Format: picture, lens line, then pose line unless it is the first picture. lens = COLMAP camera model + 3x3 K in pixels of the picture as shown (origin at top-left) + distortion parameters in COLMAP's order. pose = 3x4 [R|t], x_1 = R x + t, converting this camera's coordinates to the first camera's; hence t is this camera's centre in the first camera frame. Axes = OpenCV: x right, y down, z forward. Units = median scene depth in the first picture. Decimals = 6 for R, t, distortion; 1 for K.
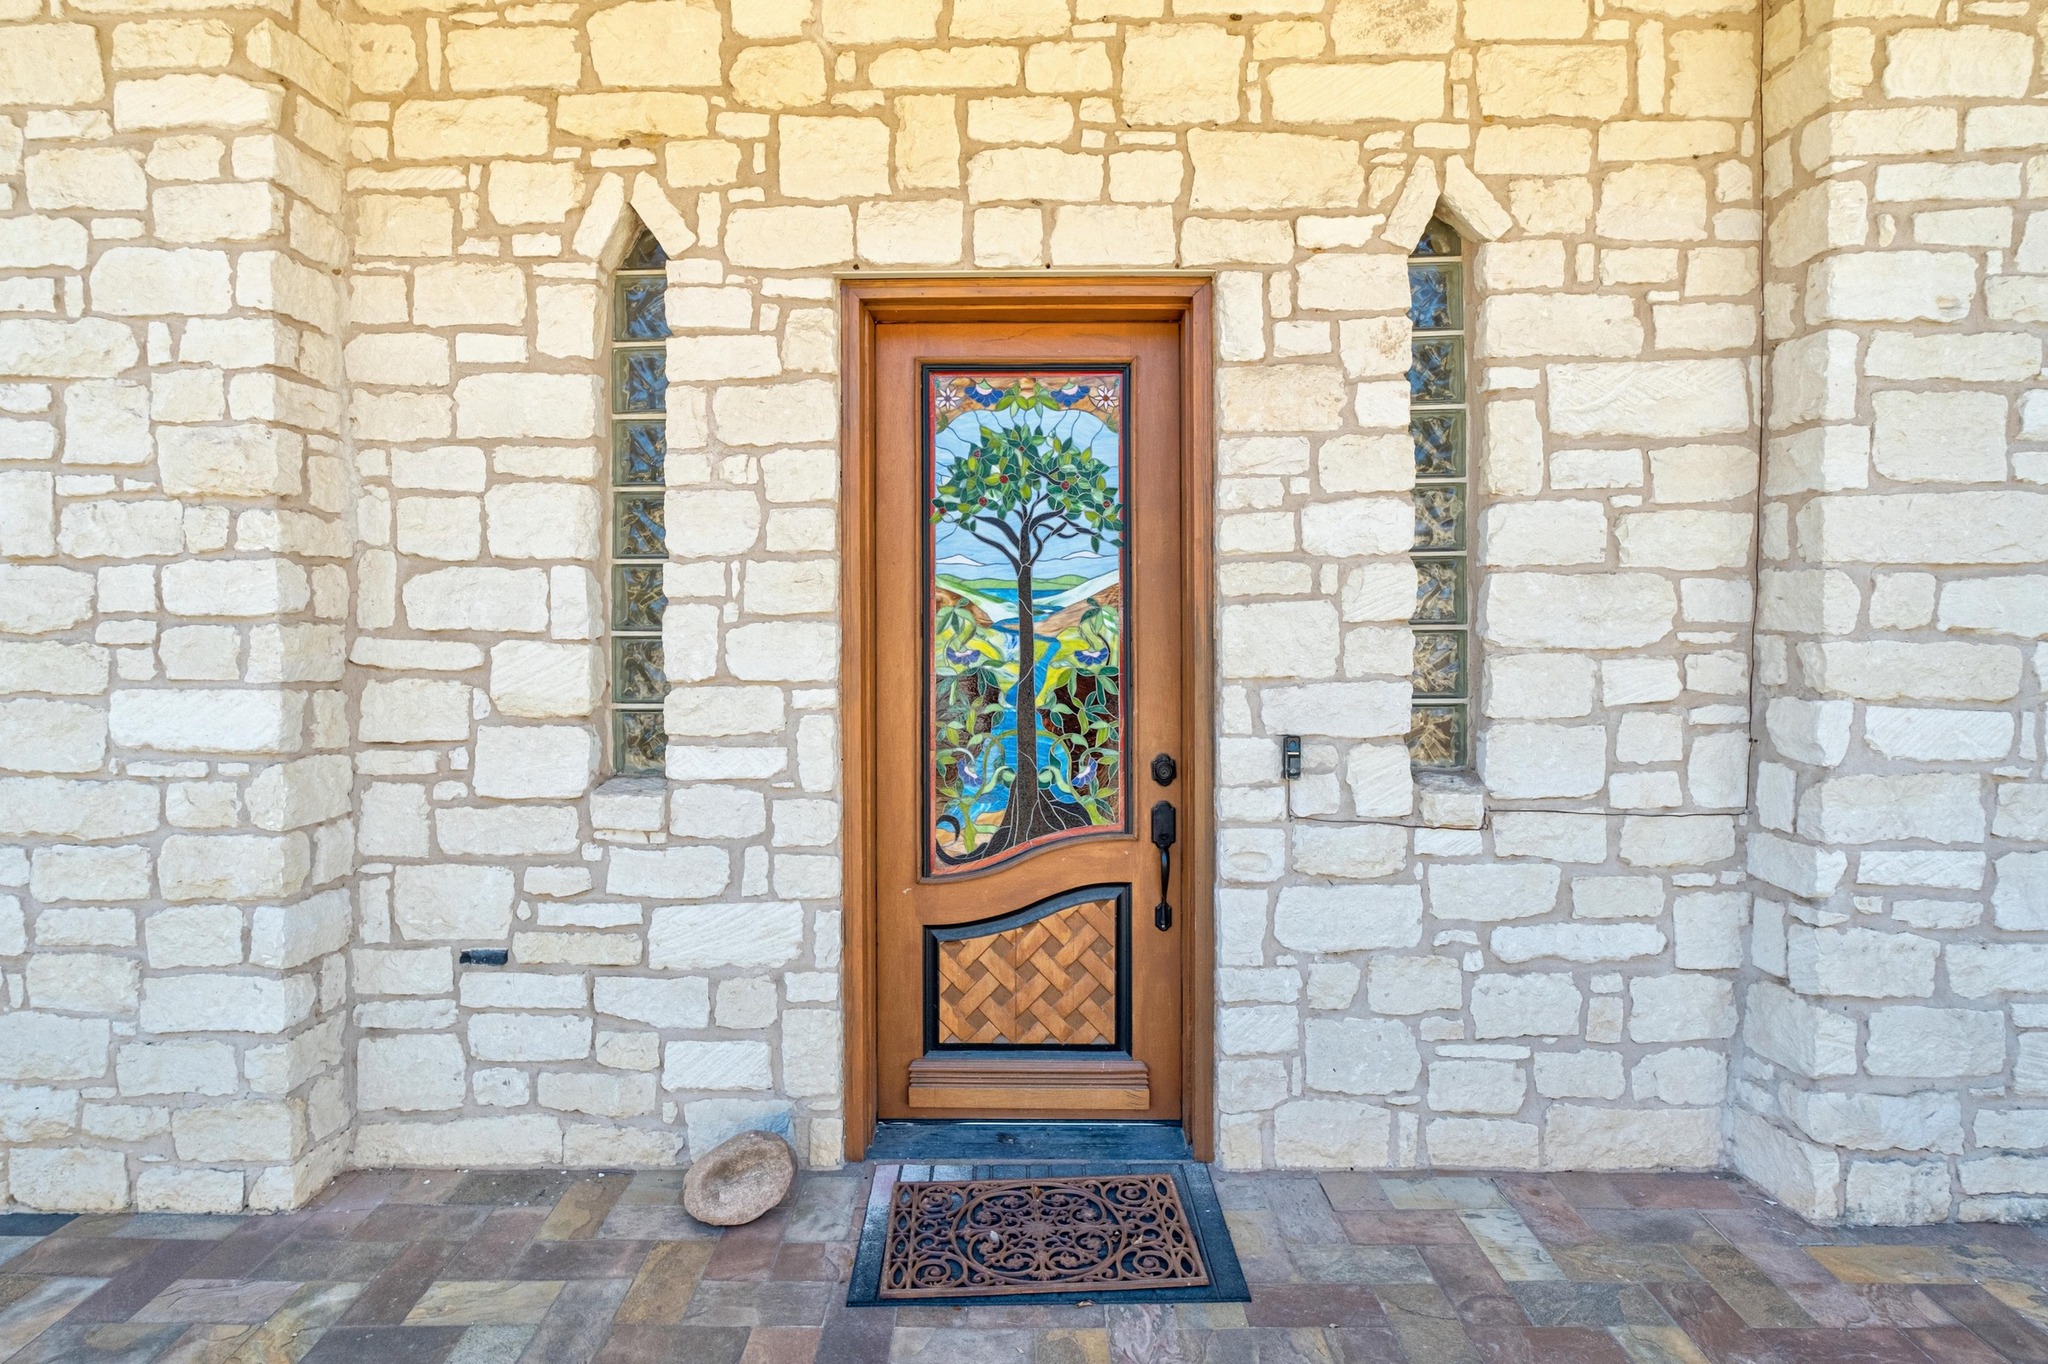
lens RADIAL K [[1079.8, 0, 1020.2], [0, 1079.8, 668.7], [0, 0, 1]] dist [-0.001705, -0.000043]
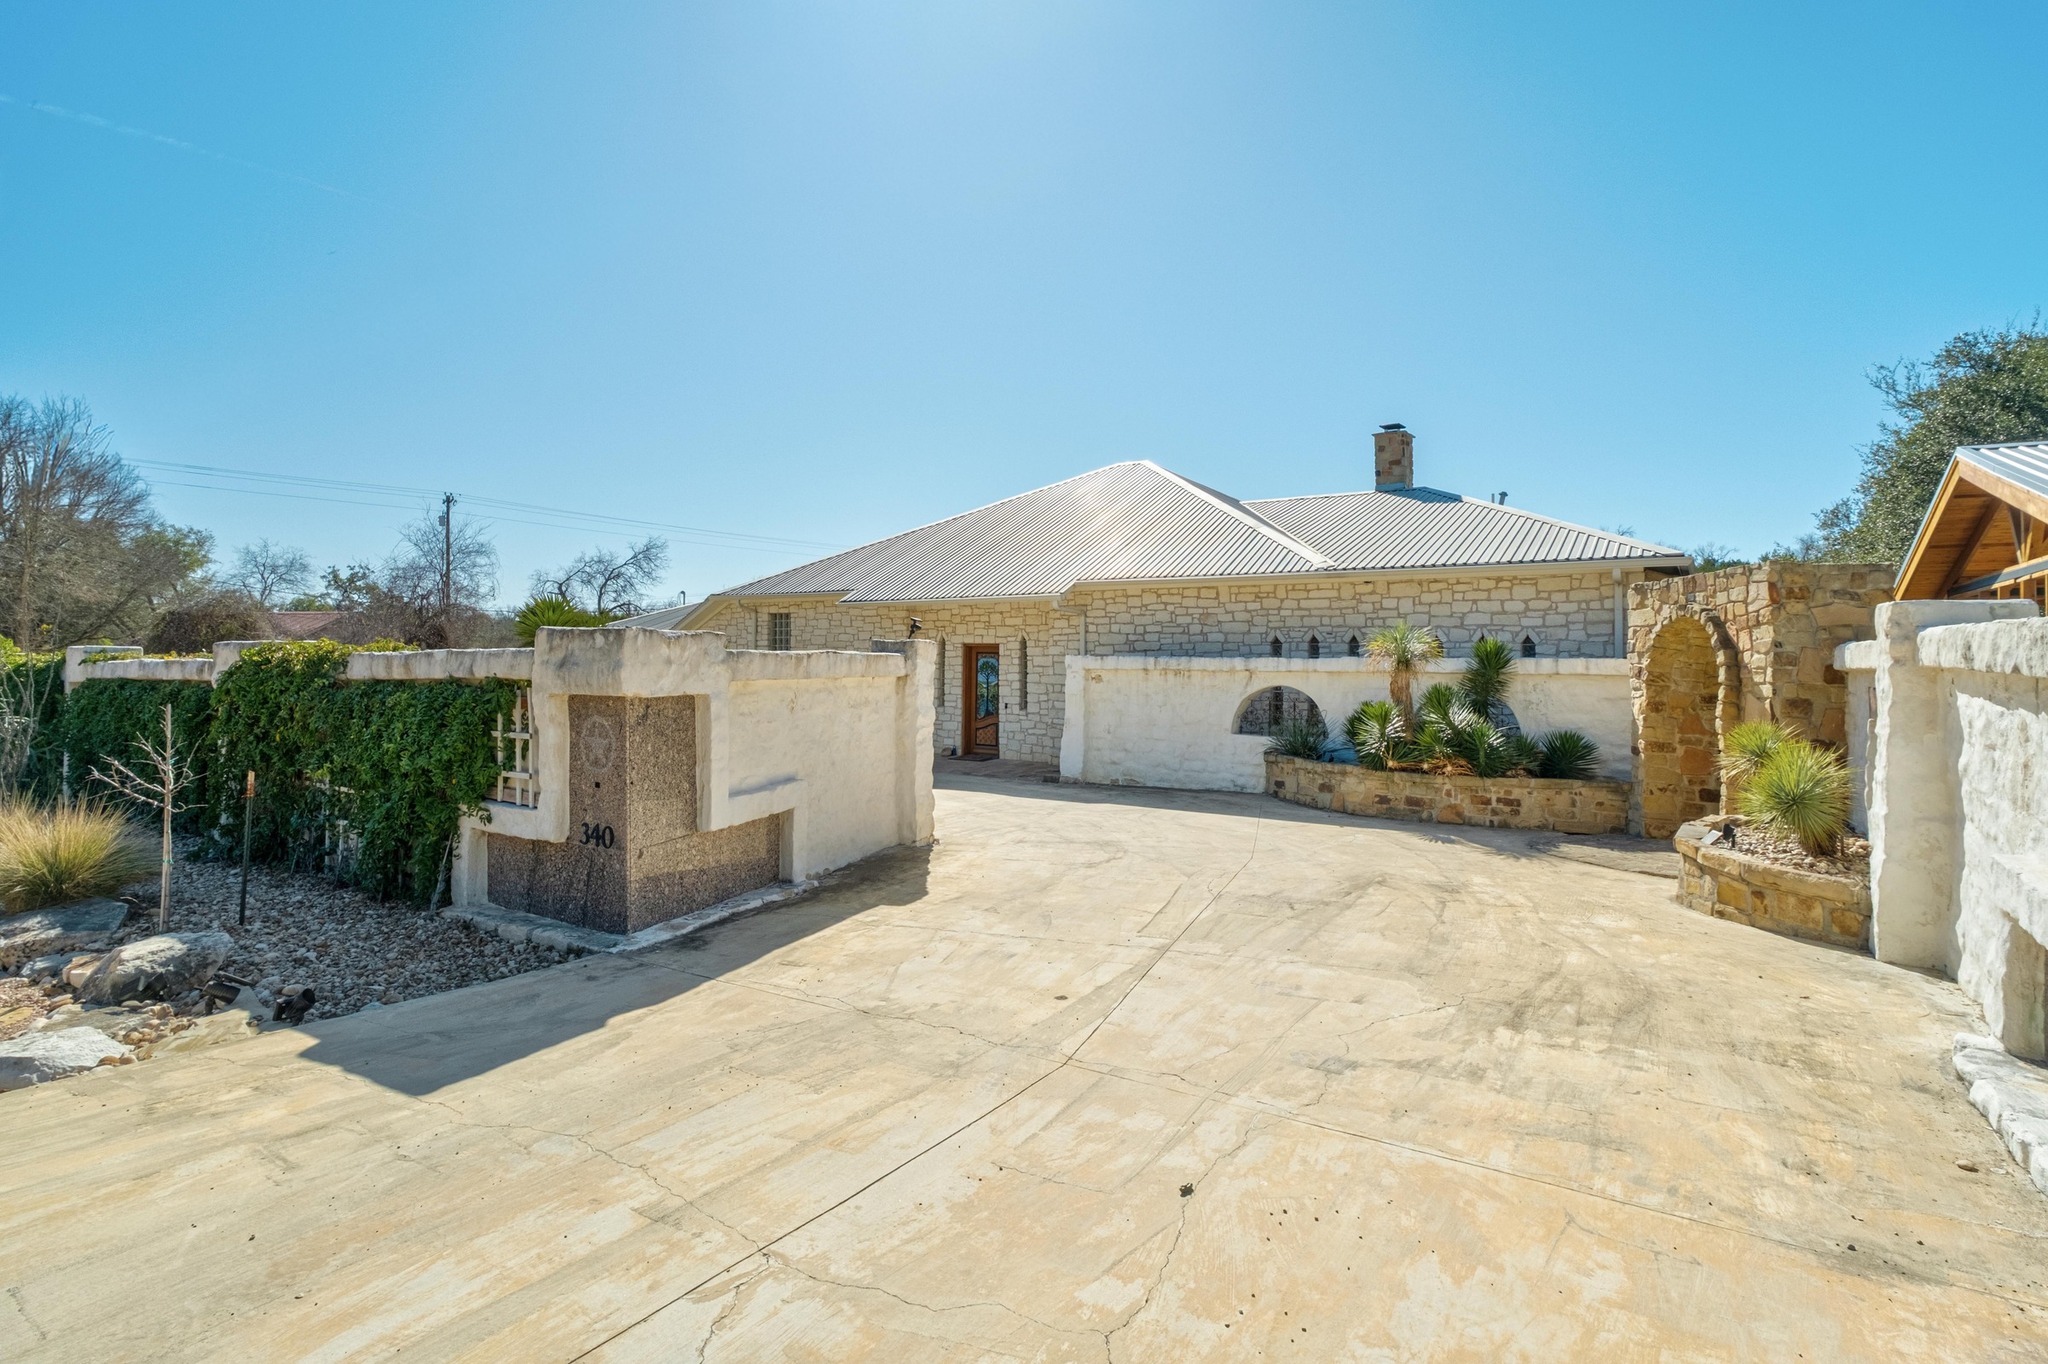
lens RADIAL K [[1079.8, 0, 1026.3], [0, 1079.8, 674.3], [0, 0, 1]] dist [-0.001705, -0.000043]
pose [[0.826751, 0.018816, -0.562253, 4.747071], [-0.017476, 0.999817, 0.007763, -0.209936], [0.562297, 0.003408, 0.826929, -5.366882]]
